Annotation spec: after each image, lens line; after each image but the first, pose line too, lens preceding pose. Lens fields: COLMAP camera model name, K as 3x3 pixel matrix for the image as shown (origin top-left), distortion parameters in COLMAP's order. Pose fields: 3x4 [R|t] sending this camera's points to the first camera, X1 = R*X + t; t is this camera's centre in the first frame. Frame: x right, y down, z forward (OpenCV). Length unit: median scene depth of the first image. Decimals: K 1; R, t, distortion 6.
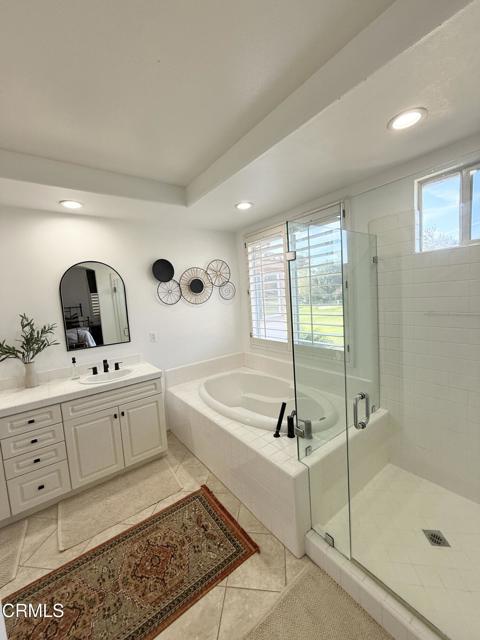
lens RADIAL K [[254.0, 0, 240.0], [0, 254.0, 320.0], [0, 0, 1]] dist [0.003226, -0.000401]
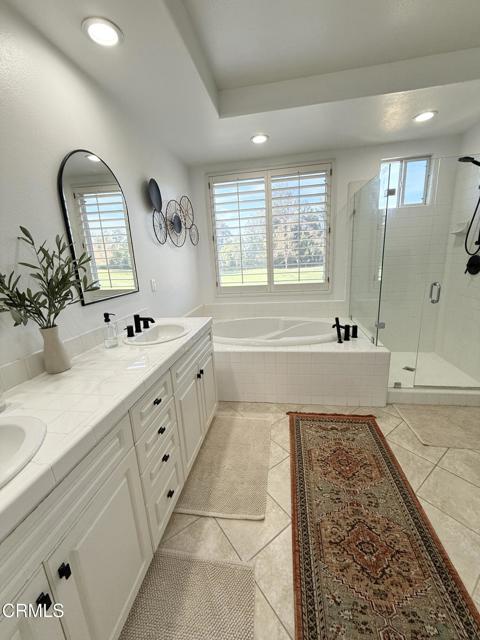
lens RADIAL K [[254.0, 0, 240.0], [0, 254.0, 320.0], [0, 0, 1]] dist [0.003226, -0.000401]
pose [[0.720523, -0.145113, 0.678077, -0.900257], [0.076140, 0.988502, 0.130640, 0.116663], [-0.689238, -0.042501, 0.723287, 0.357494]]
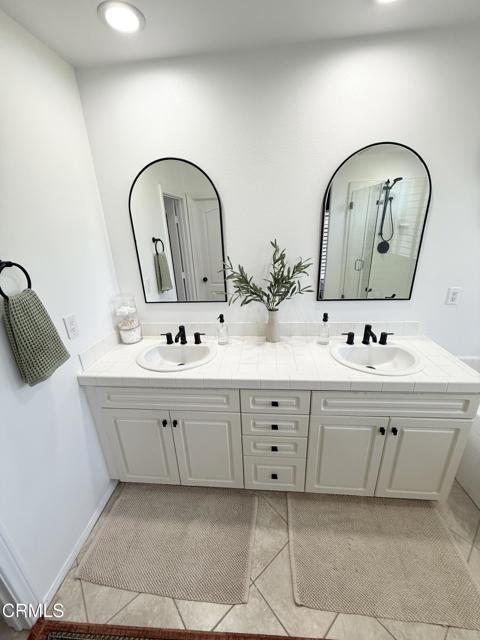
lens RADIAL K [[254.0, 0, 240.0], [0, 254.0, 320.0], [0, 0, 1]] dist [0.003226, -0.000401]
pose [[0.742339, 0.264146, -0.615760, -0.438991], [-0.073252, 0.945497, 0.317285, -0.031318], [0.666008, -0.190427, 0.721228, 0.398293]]
